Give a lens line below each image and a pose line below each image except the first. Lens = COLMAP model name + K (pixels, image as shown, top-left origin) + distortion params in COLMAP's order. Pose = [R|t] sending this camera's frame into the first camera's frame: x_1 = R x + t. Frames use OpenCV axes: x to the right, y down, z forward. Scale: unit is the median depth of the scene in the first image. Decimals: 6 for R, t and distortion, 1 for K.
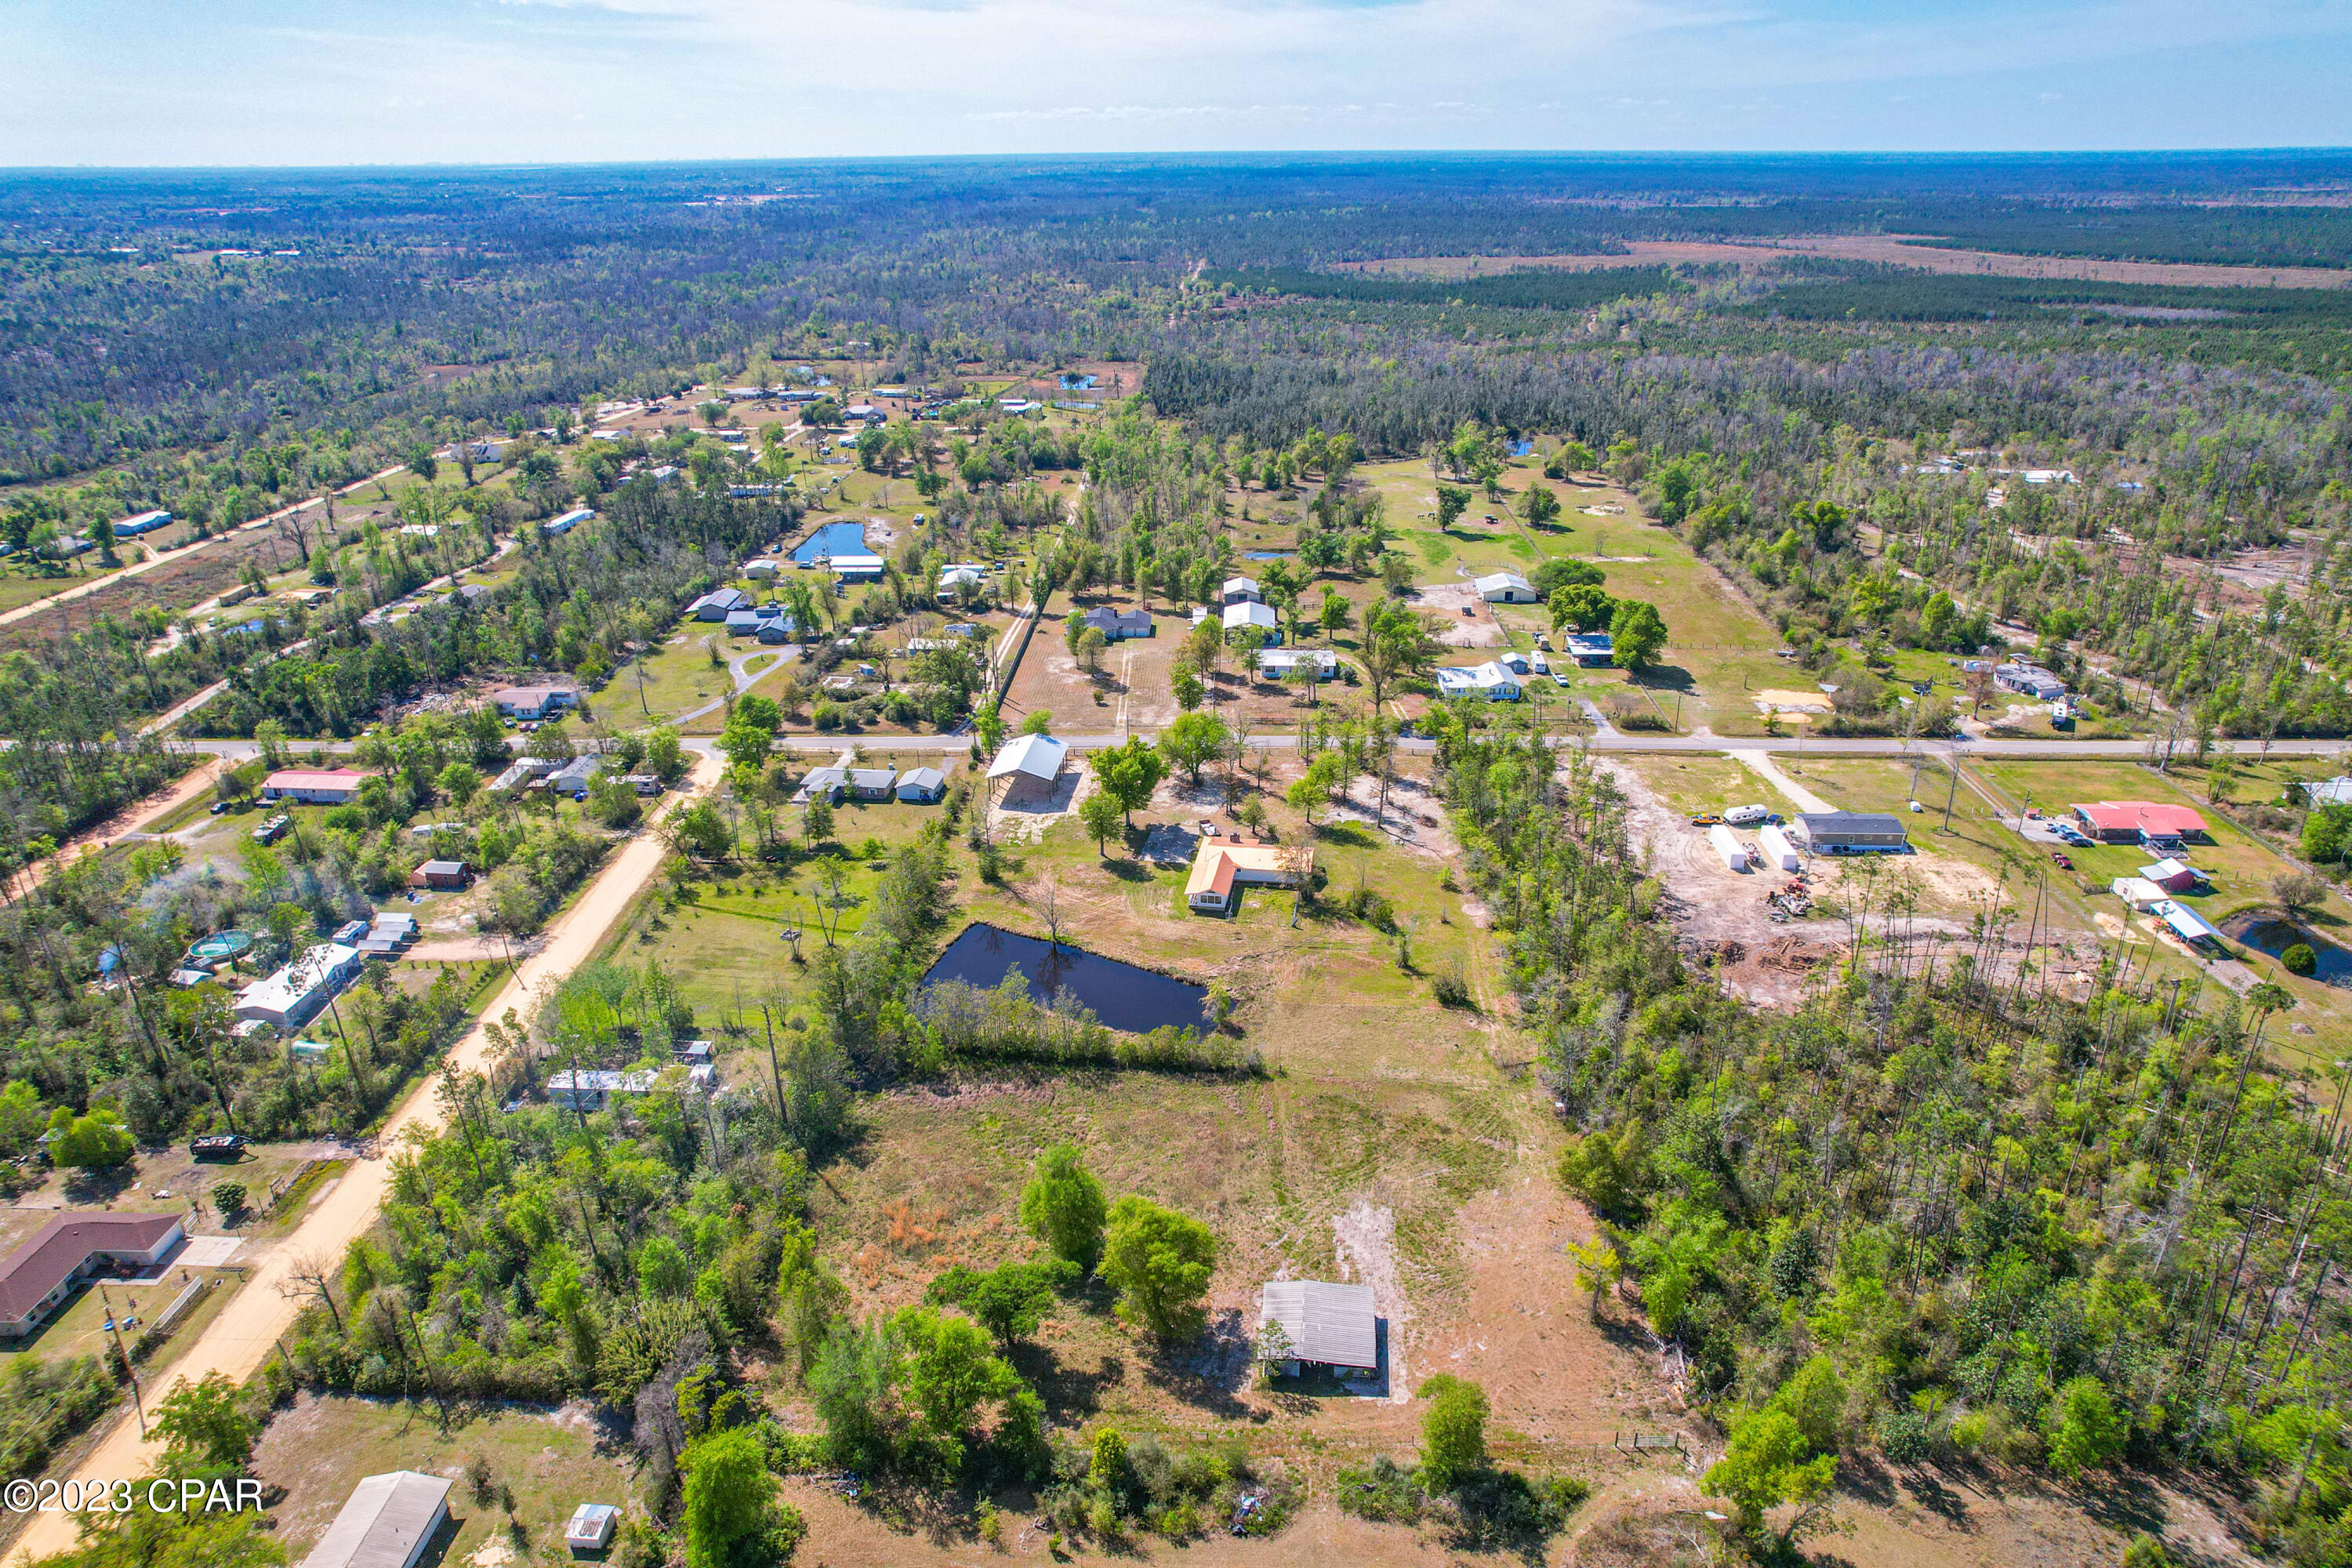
lens RADIAL K [[1508.9, 0, 1184.7], [0, 1508.9, 788.5], [0, 0, 1]] dist [-0.077212, 0.070639]
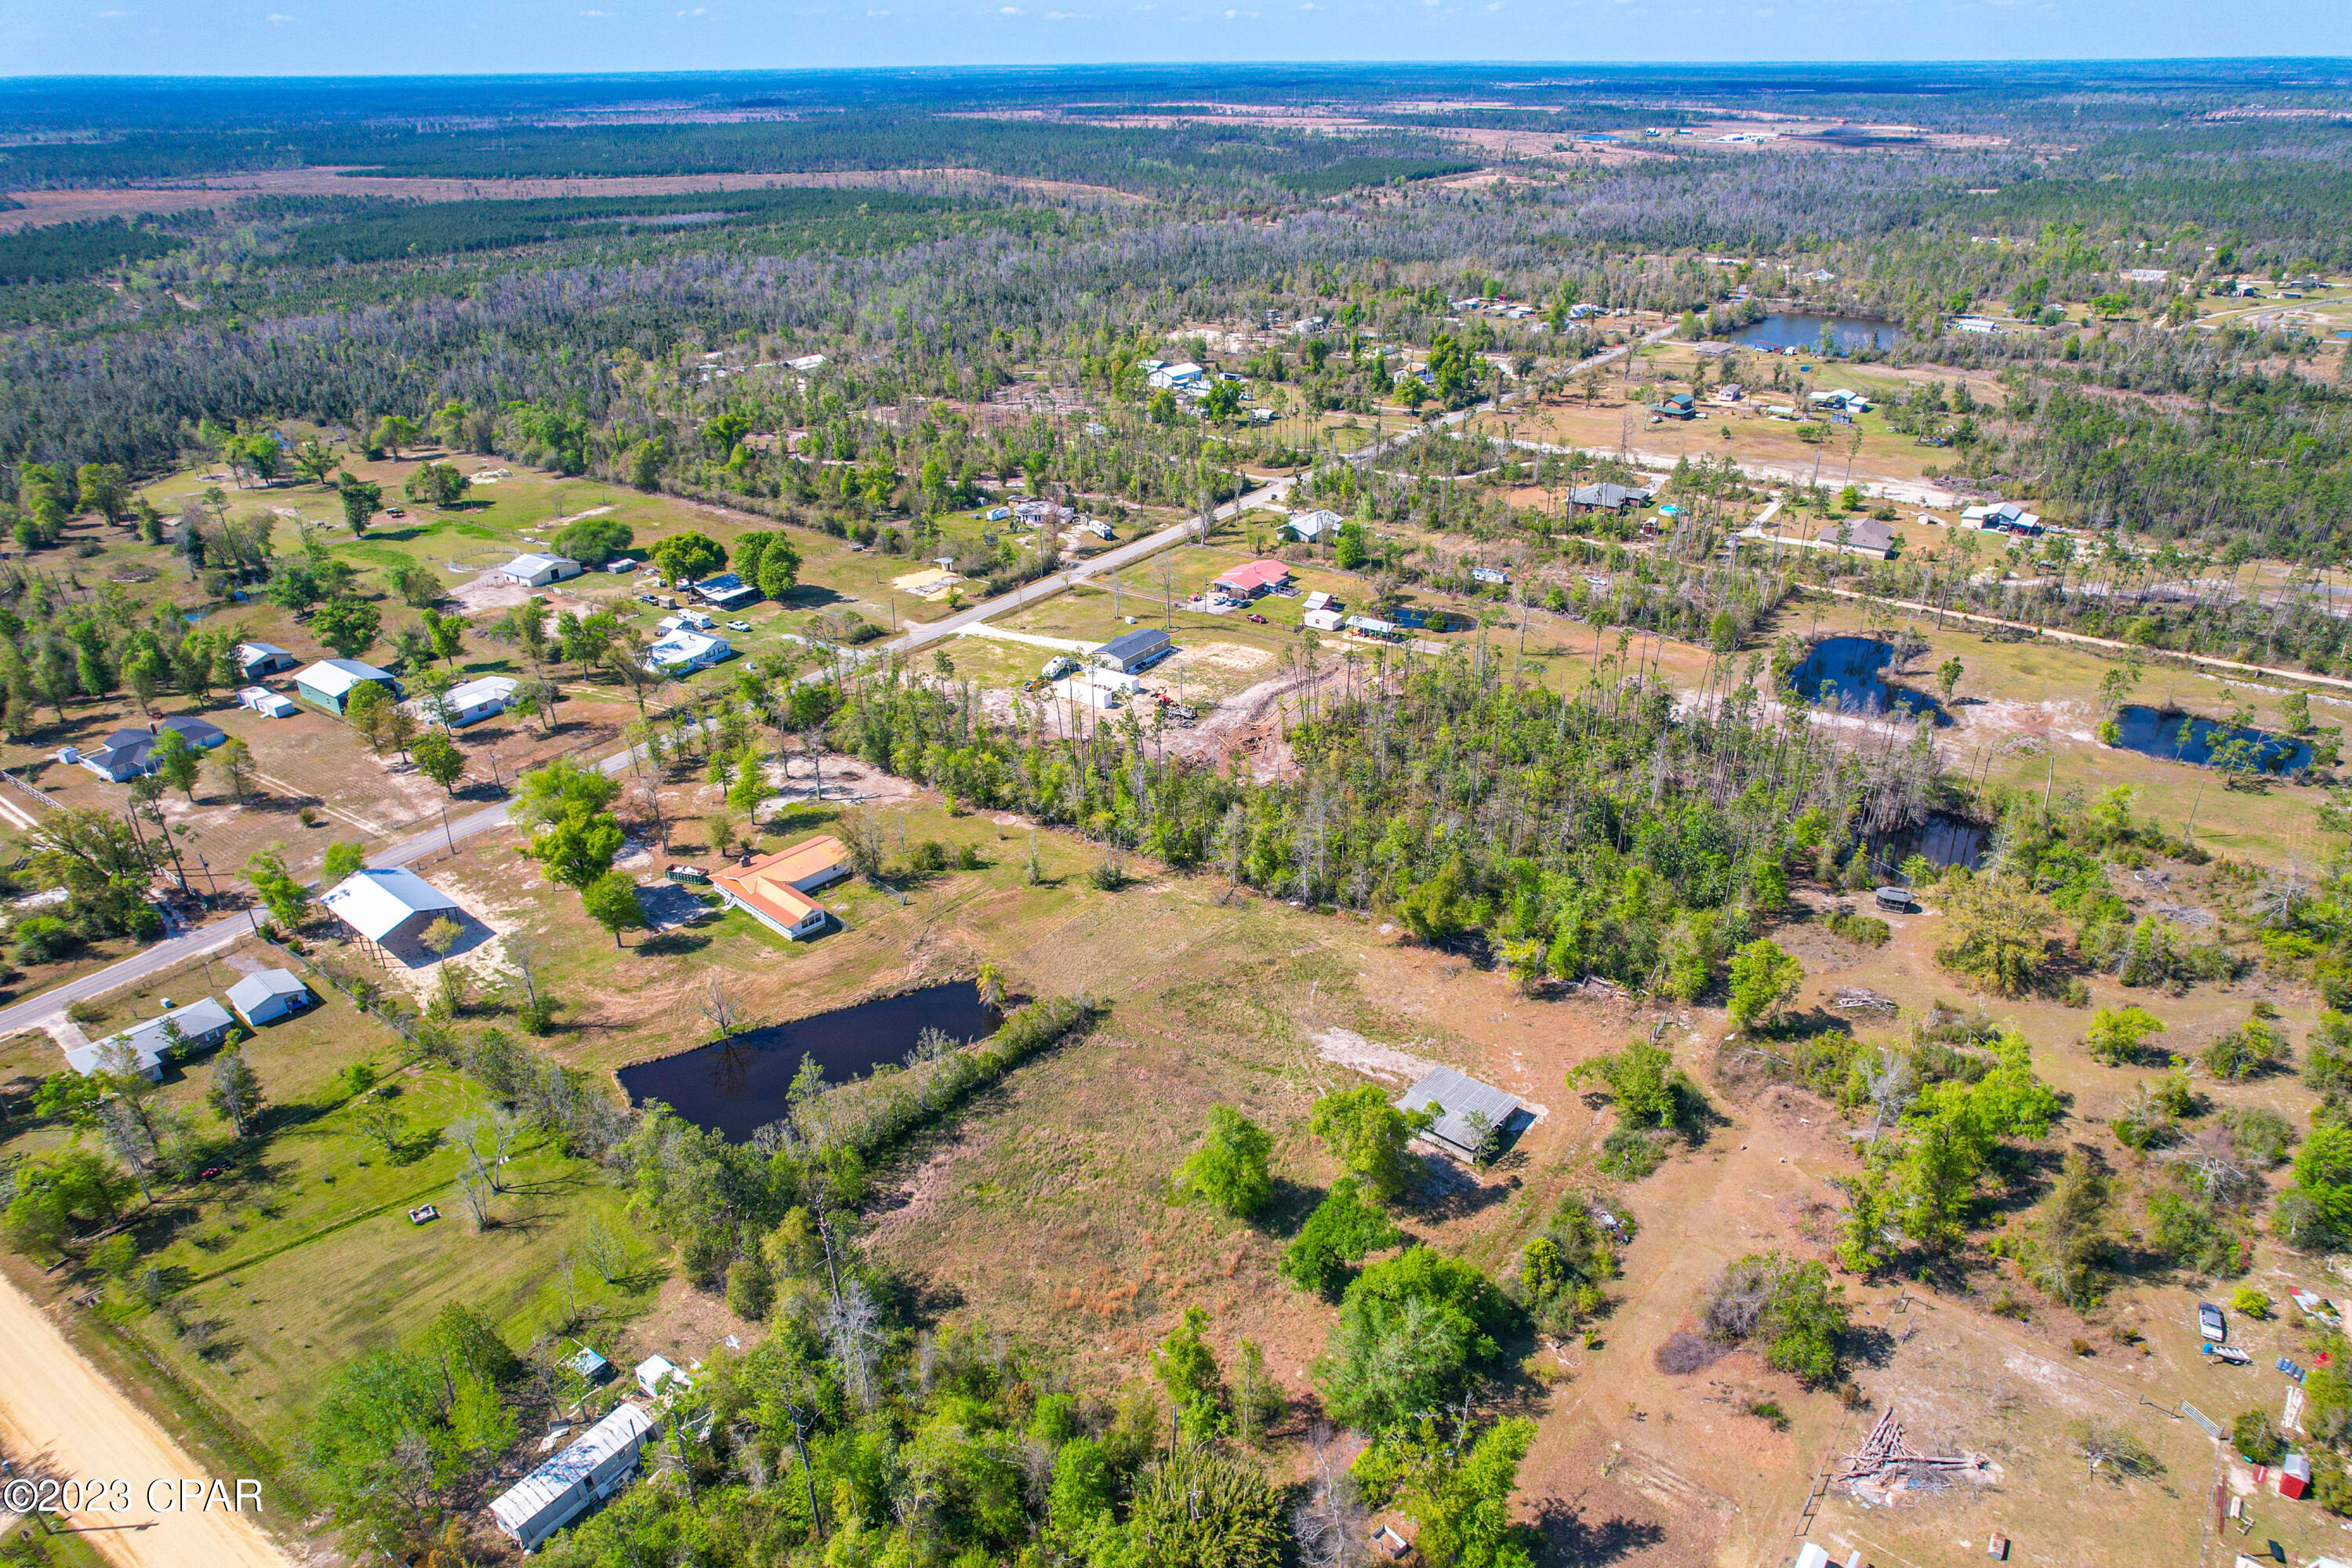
lens RADIAL K [[1508.9, 0, 1183.7], [0, 1508.9, 783.4], [0, 0, 1]] dist [-0.077212, 0.070639]
pose [[0.553153, -0.362493, 0.750080, -0.440419], [0.333001, 0.921521, 0.199771, -0.094132], [-0.763630, 0.139273, 0.630454, 0.218791]]
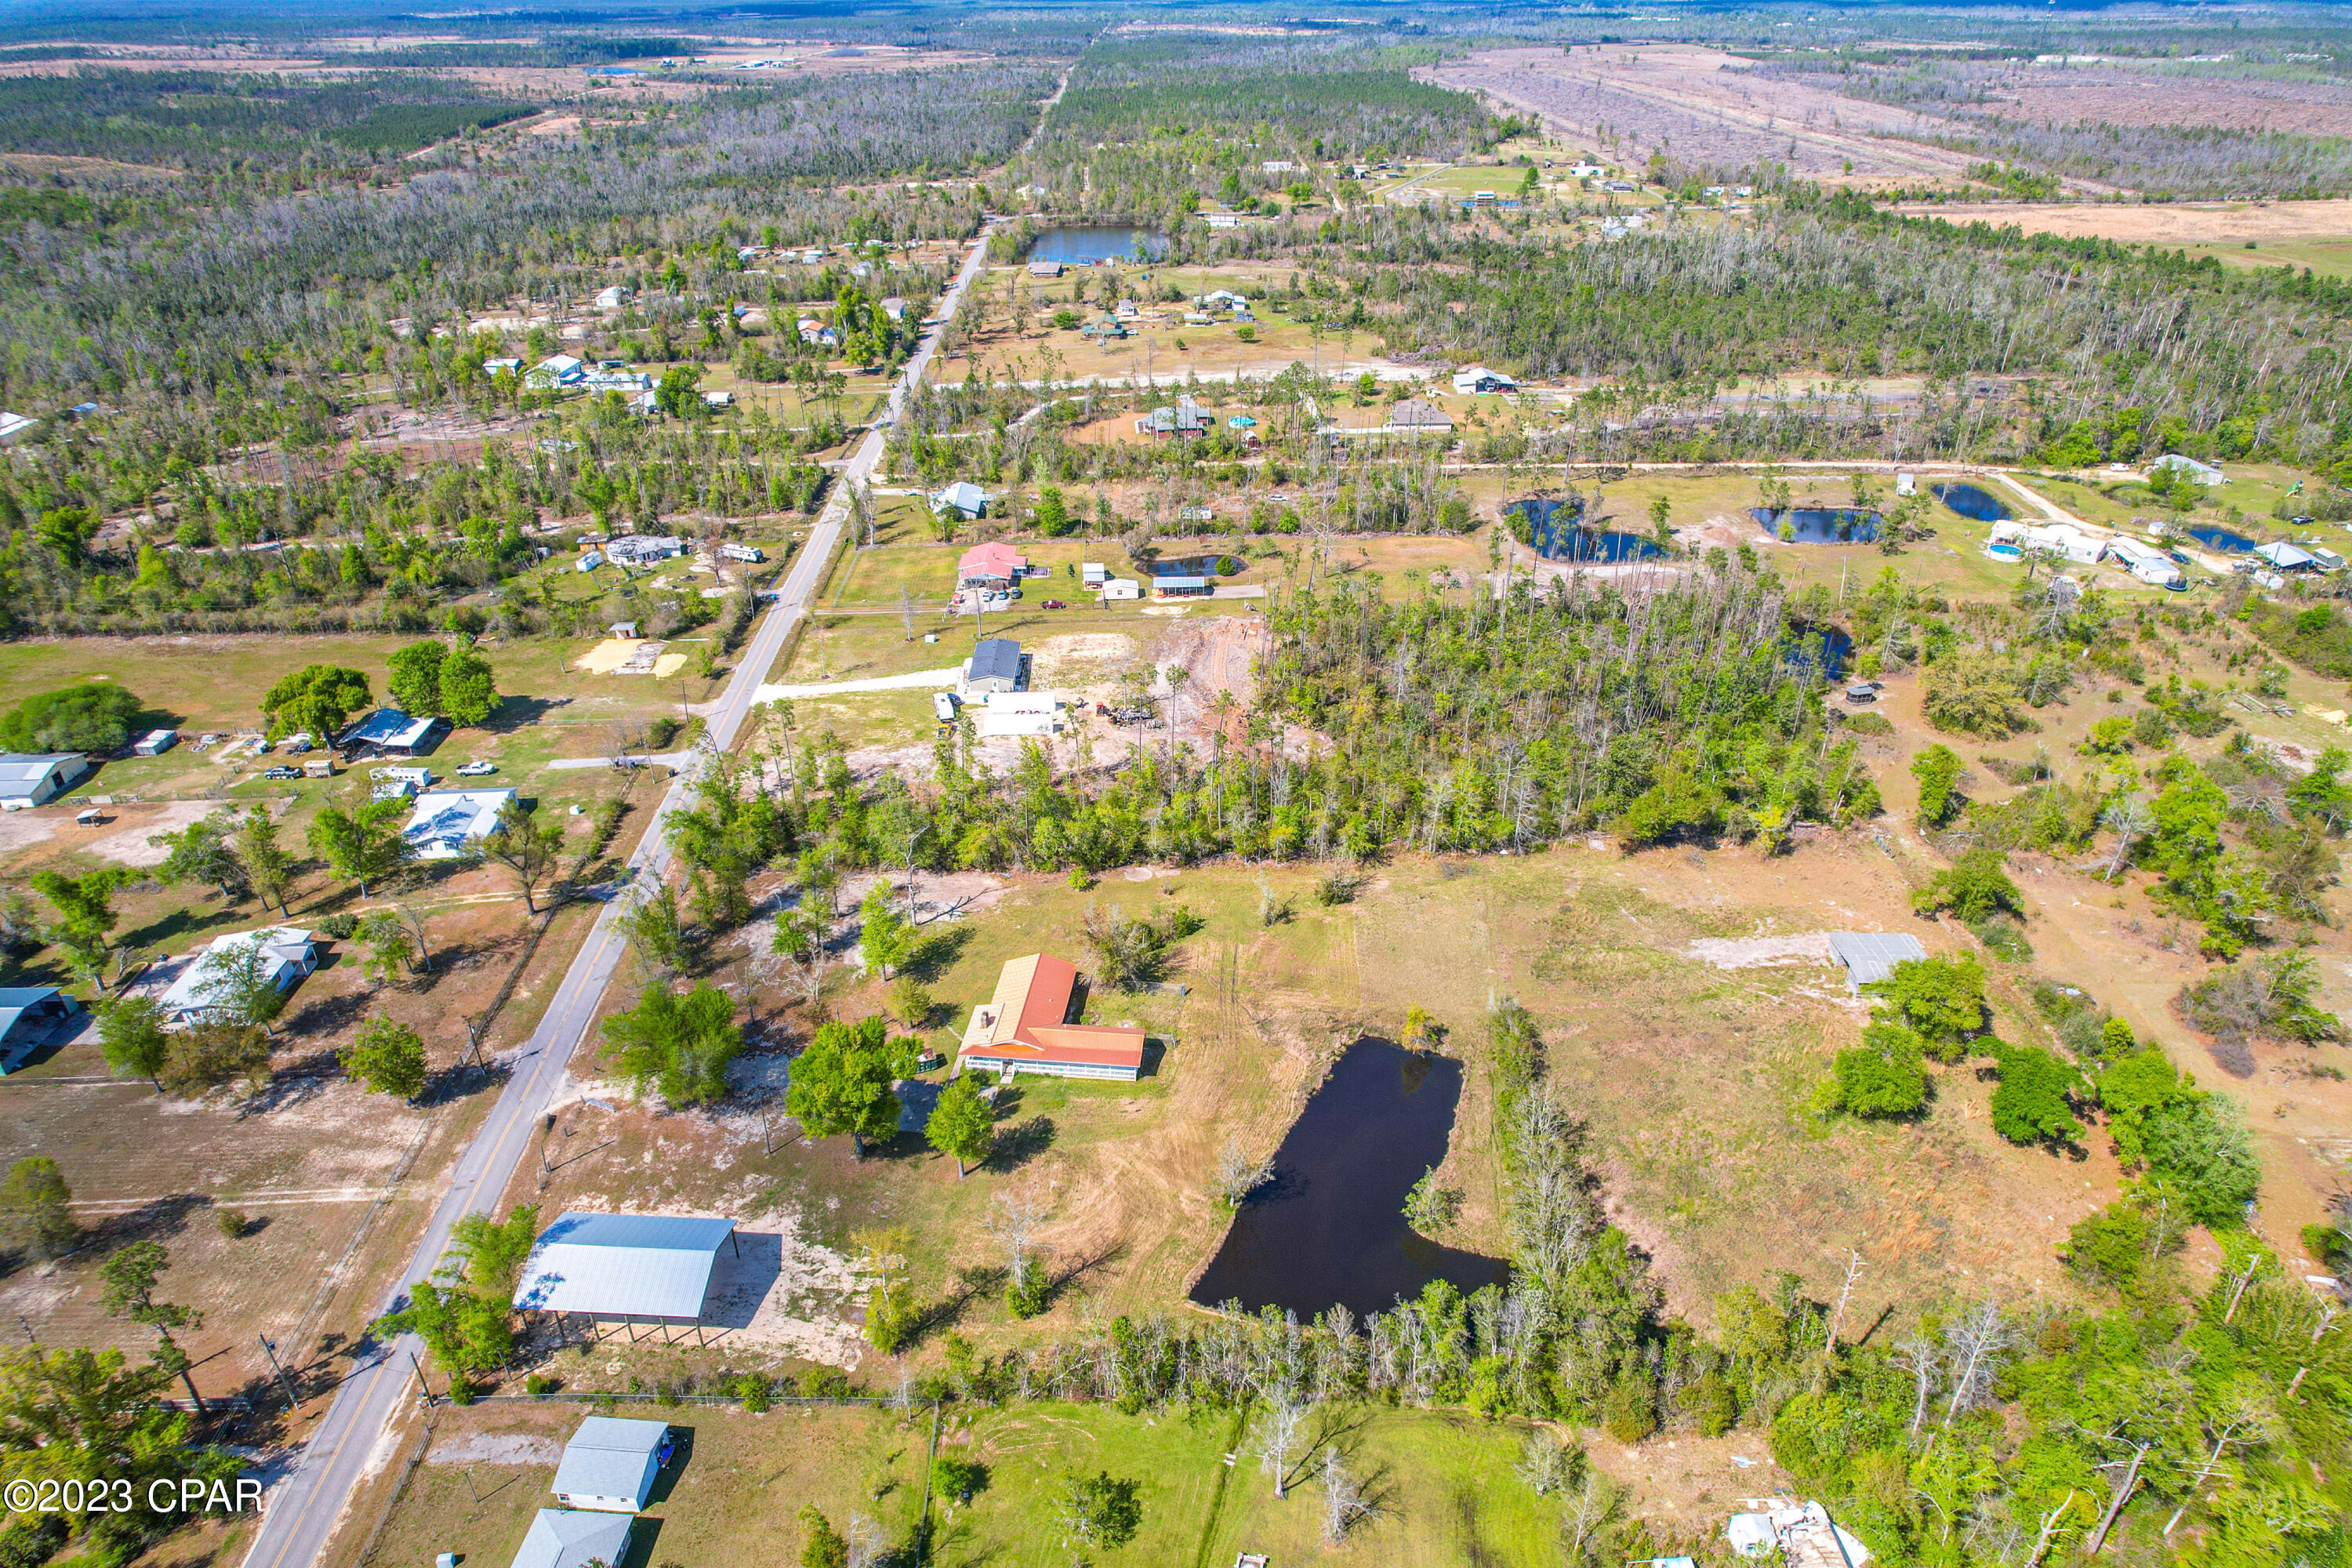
lens RADIAL K [[1508.9, 0, 1180.9], [0, 1508.9, 789.8], [0, 0, 1]] dist [-0.077212, 0.070639]
pose [[-0.058466, -0.474286, 0.878427, -0.506255], [0.401902, 0.794290, 0.455608, -0.316038], [-0.913814, 0.379679, 0.144177, 0.719666]]
